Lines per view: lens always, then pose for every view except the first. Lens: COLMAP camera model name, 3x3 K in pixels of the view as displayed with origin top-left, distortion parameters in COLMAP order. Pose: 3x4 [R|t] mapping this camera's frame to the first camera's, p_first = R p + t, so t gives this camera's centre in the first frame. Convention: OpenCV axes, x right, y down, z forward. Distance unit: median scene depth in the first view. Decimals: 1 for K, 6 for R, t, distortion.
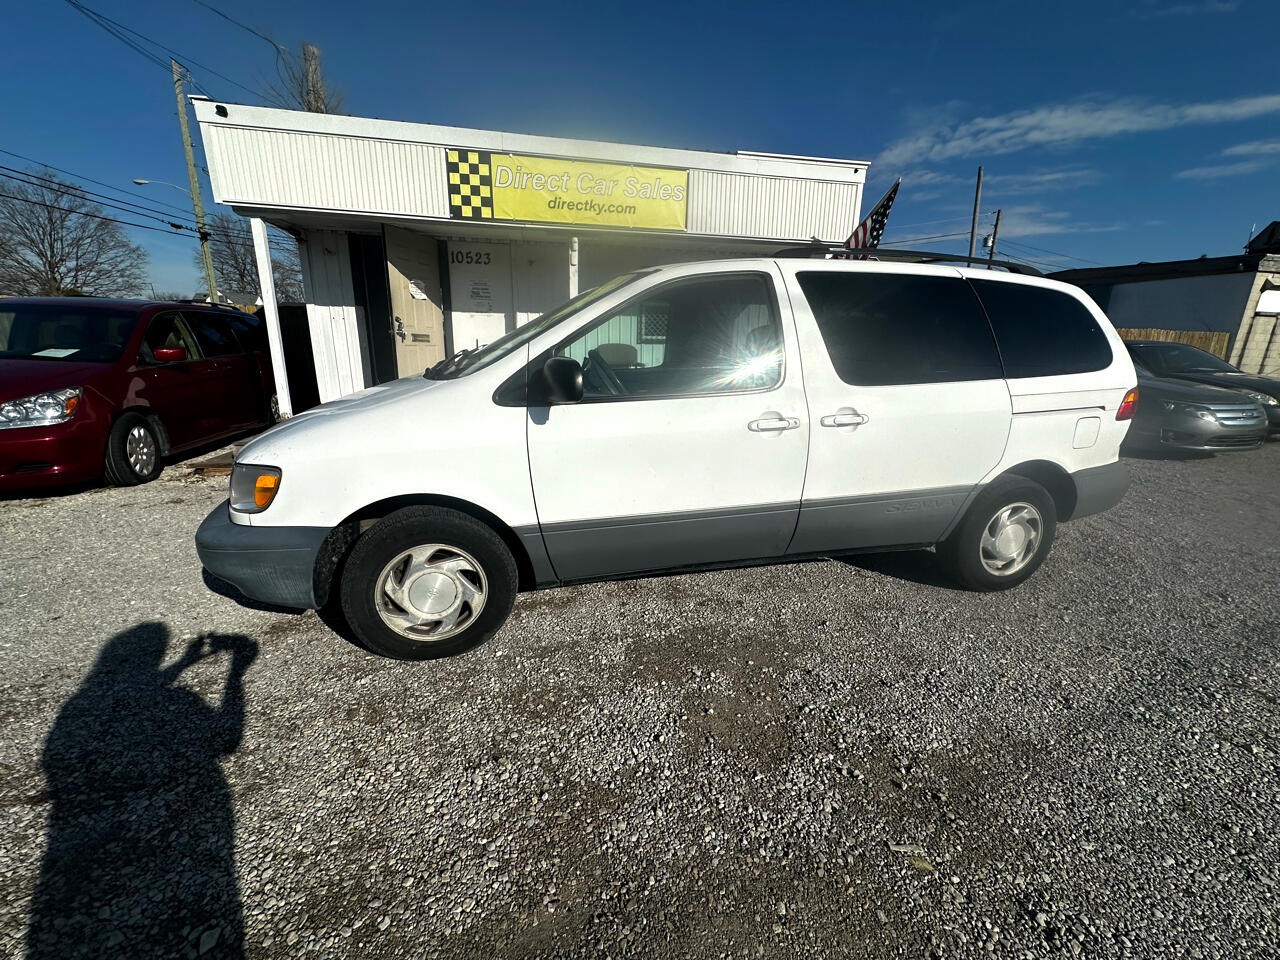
lens RADIAL K [[504.4, 0, 640.7], [0, 504.4, 483.4], [0, 0, 1]] dist [-0.001584, 0.000373]
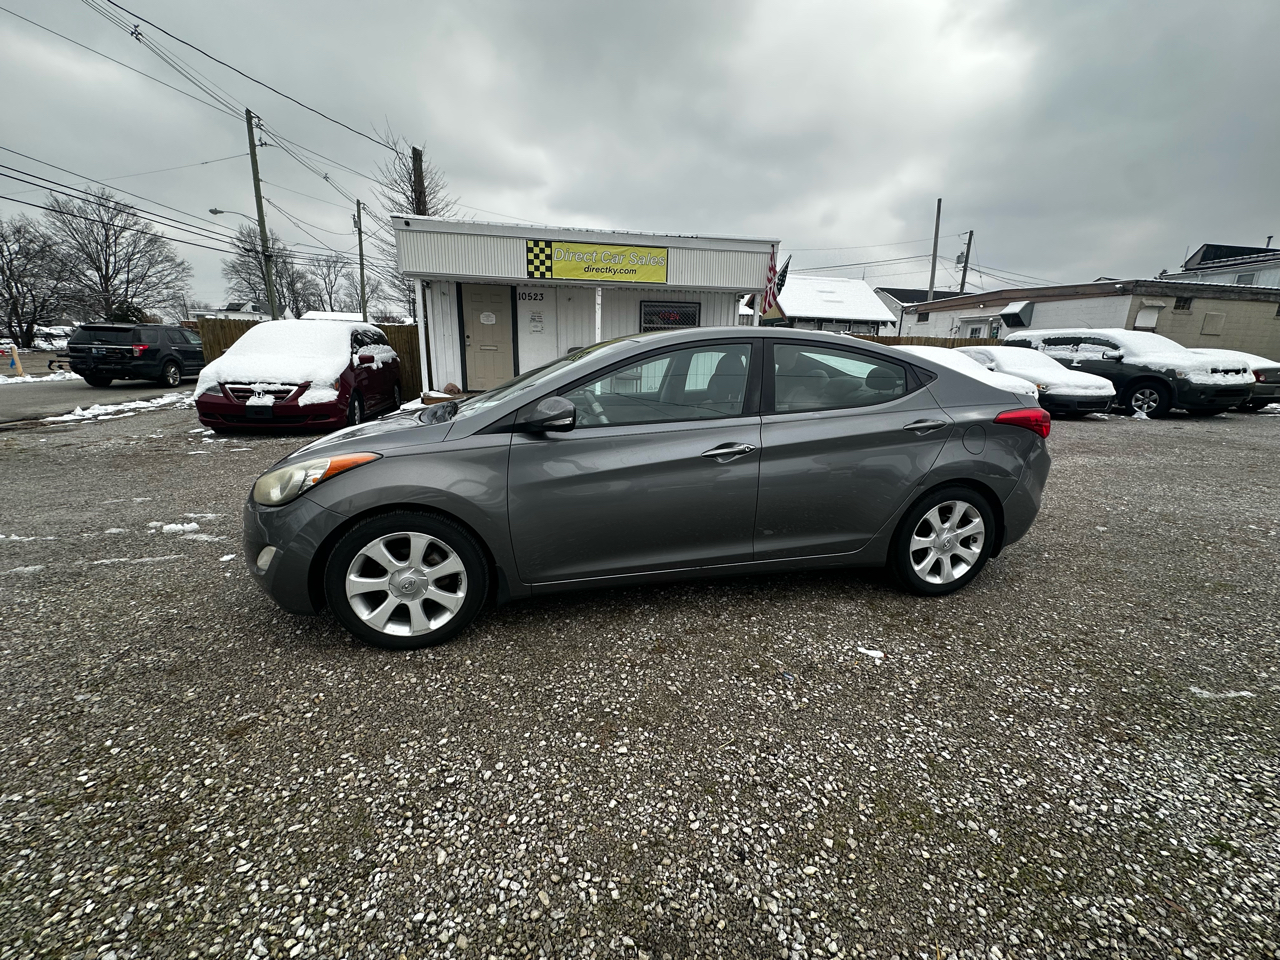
lens RADIAL K [[504.4, 0, 642.7], [0, 504.4, 481.1], [0, 0, 1]] dist [-0.001584, 0.000373]
pose [[0.999919, 0.004375, -0.011932, 0.034115], [-0.004583, 0.999837, -0.017458, 0.174552], [0.011854, 0.017511, 0.999776, -0.639816]]
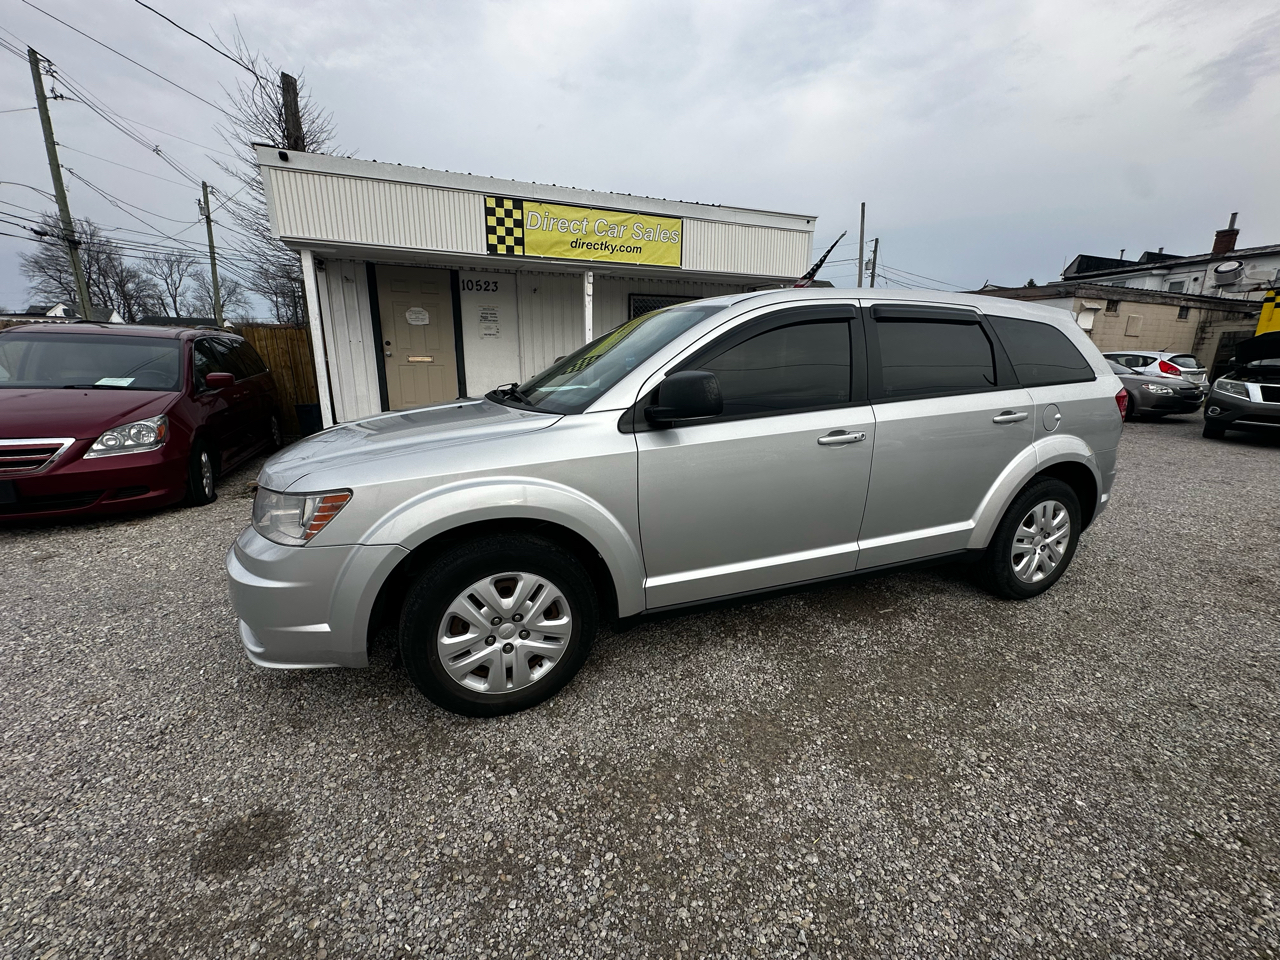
lens RADIAL K [[504.4, 0, 640.9], [0, 504.4, 481.2], [0, 0, 1]] dist [-0.001584, 0.000373]
pose [[0.984533, -0.052782, 0.167056, -0.233659], [0.057458, 0.998076, -0.023279, 0.027950], [-0.165506, 0.032518, 0.985672, -0.149807]]
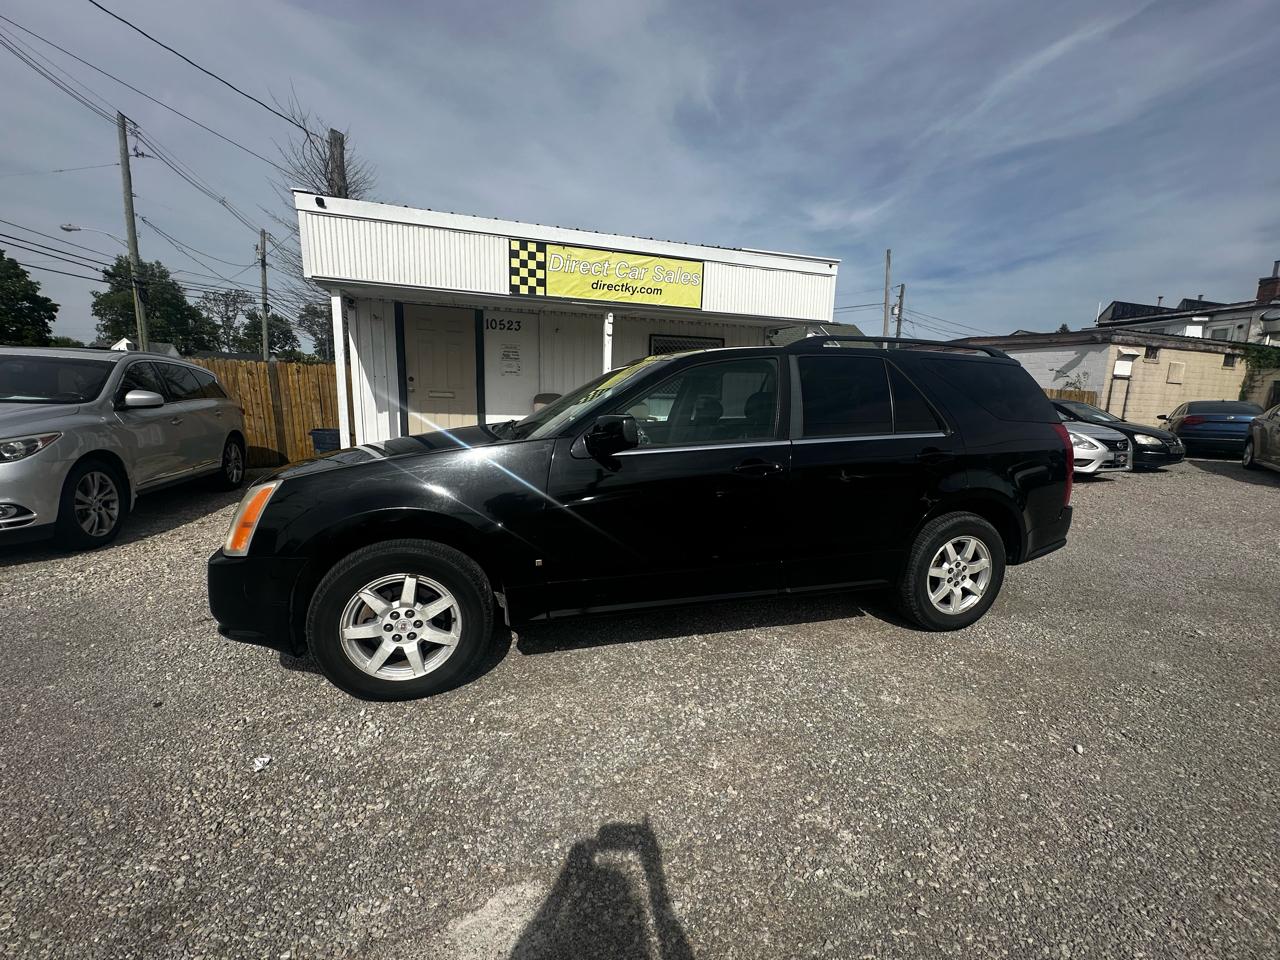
lens RADIAL K [[504.4, 0, 641.3], [0, 504.4, 482.5], [0, 0, 1]] dist [-0.001584, 0.000373]
pose [[0.992077, -0.016579, 0.124532, -0.210795], [0.028827, 0.994847, -0.097199, 0.022508], [-0.122279, 0.100018, 0.987443, -0.128268]]
